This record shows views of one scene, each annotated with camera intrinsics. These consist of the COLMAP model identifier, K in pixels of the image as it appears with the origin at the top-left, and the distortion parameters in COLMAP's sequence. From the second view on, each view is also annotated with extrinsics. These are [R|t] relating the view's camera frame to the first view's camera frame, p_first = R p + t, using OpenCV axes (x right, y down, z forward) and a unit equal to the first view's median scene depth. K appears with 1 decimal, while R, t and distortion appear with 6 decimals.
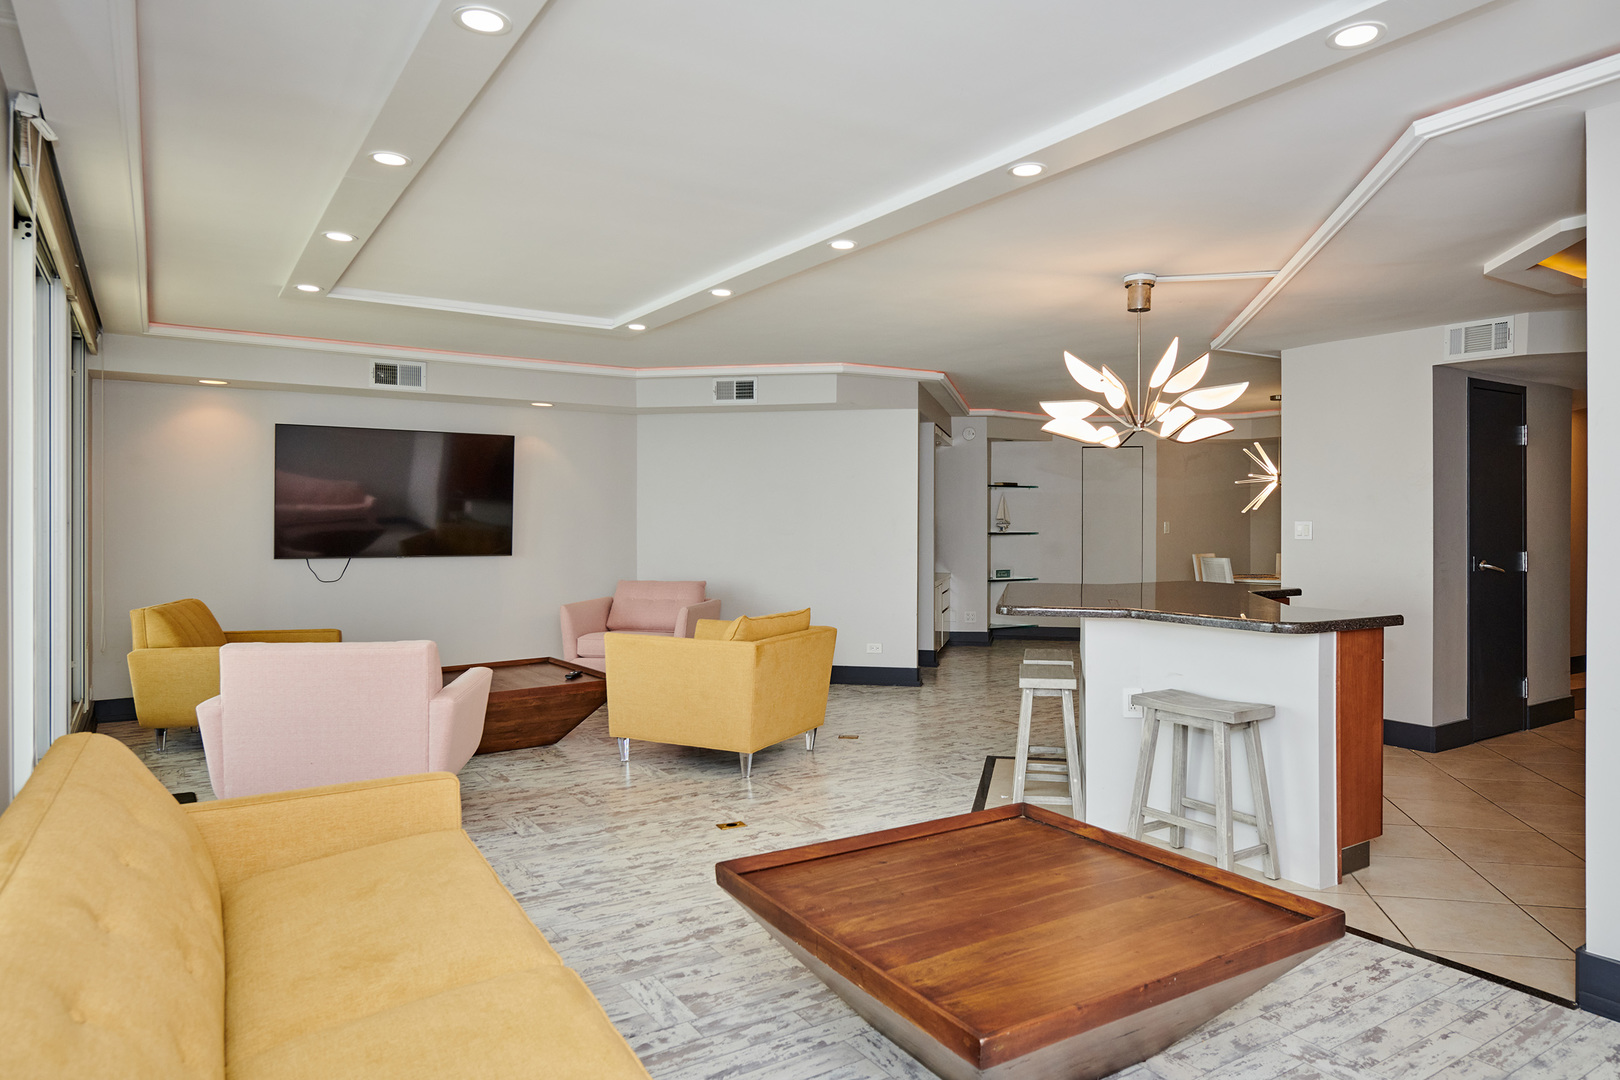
lens RADIAL K [[1035.6, 0, 830.0], [0, 1035.6, 530.8], [0, 0, 1]] dist [0.009797, -0.011227]
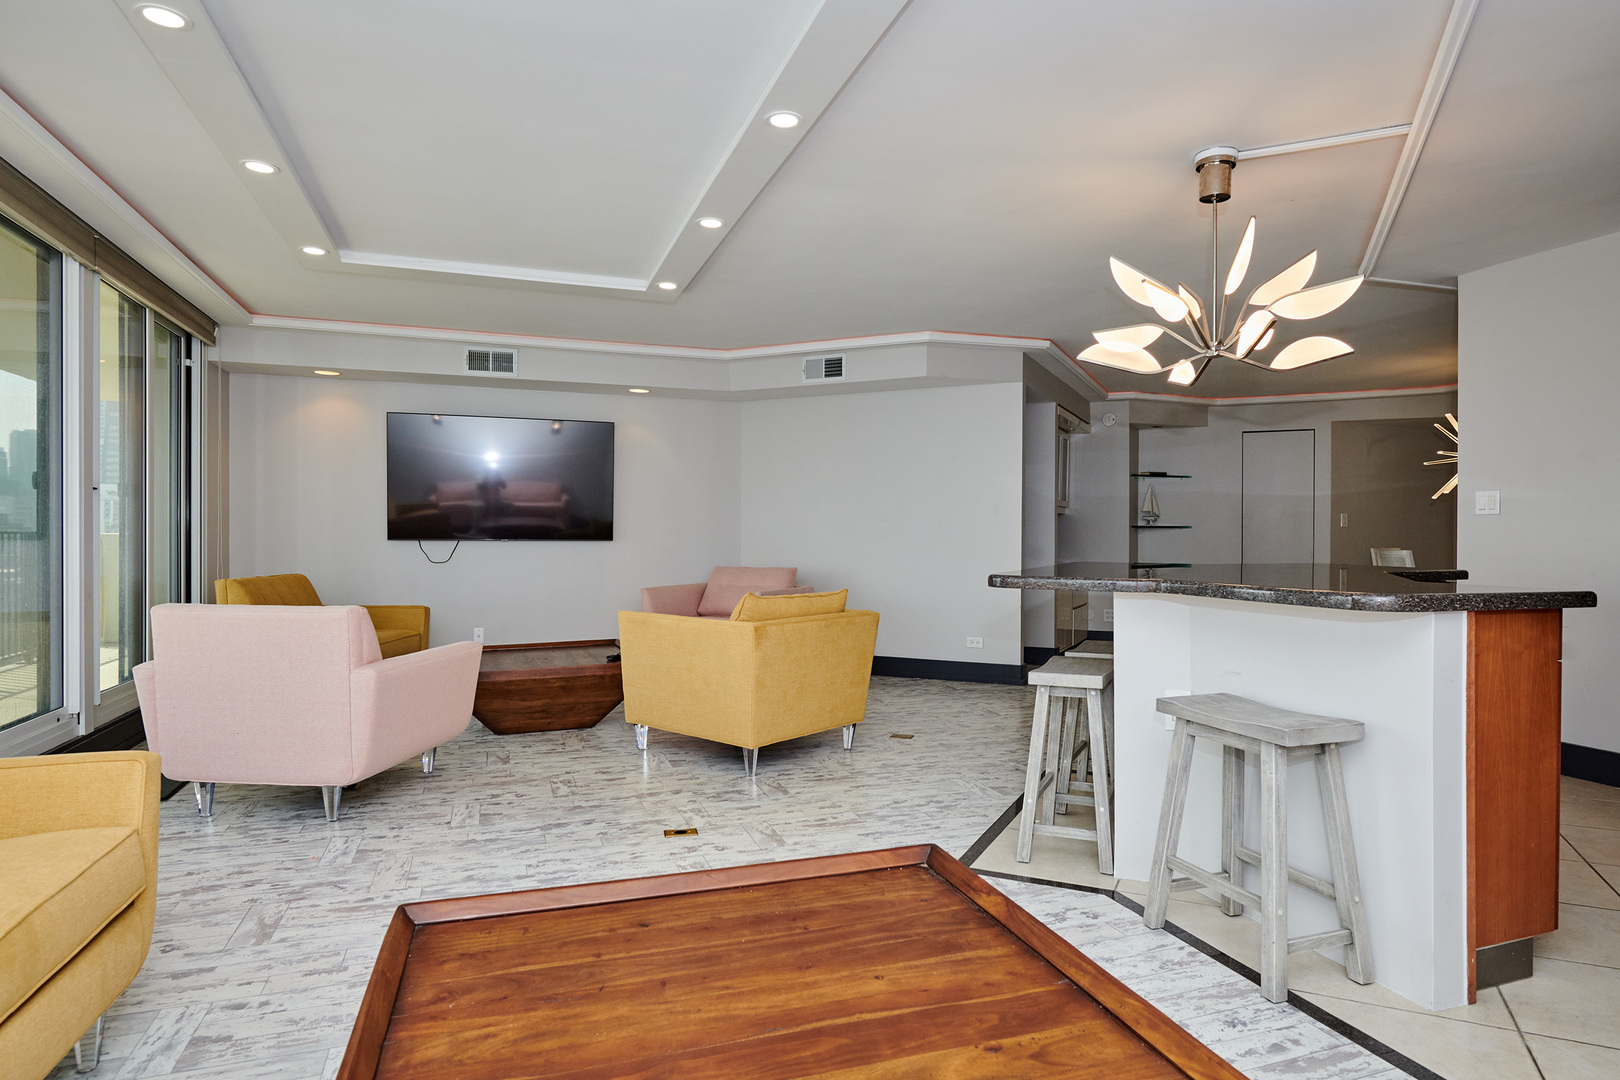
lens RADIAL K [[928.3, 0, 824.1], [0, 928.3, 545.3], [0, 0, 1]] dist [0.002608, -0.002722]
pose [[0.970866, 0.004079, -0.239590, 0.130060], [-0.004035, 0.999992, 0.000676, 0.031059], [0.239590, 0.000311, 0.970874, 0.188251]]
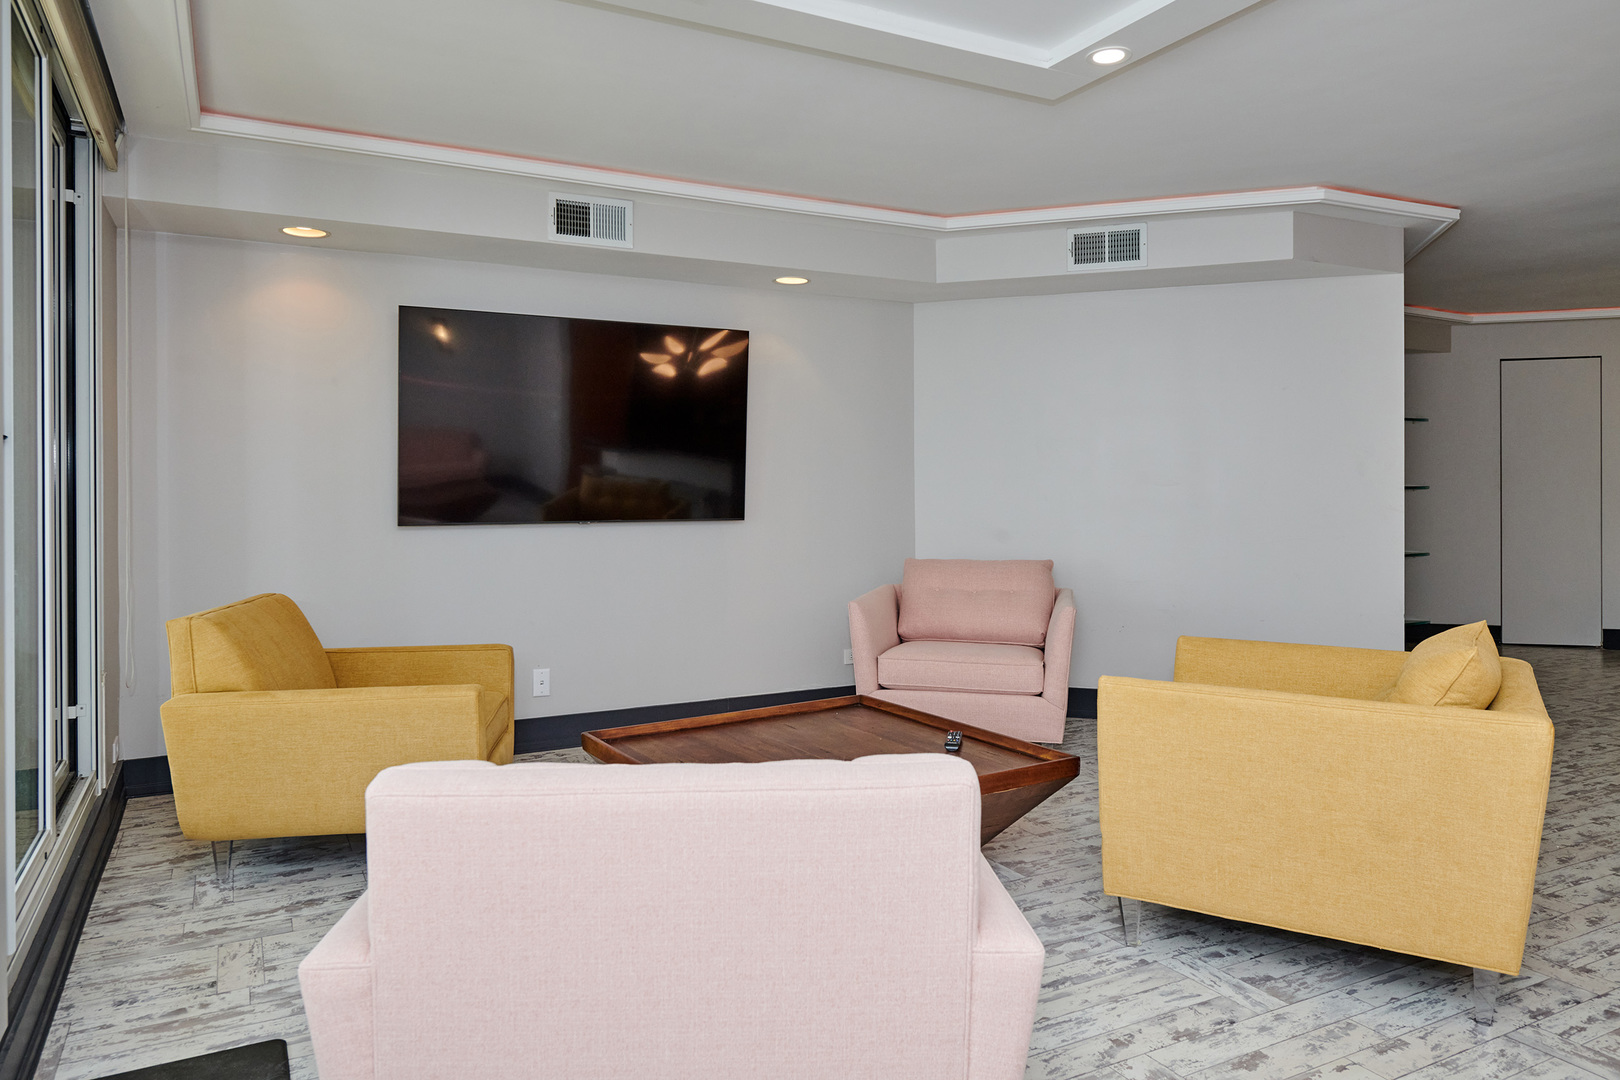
lens RADIAL K [[1037.6, 0, 760.6], [0, 1037.6, 502.0], [0, 0, 1]] dist [-0.004272, -0.005272]
pose [[0.994389, -0.006396, -0.105595, -0.261415], [0.006647, 0.999976, 0.002020, 0.013481], [0.105580, -0.002710, 0.994407, 0.418830]]
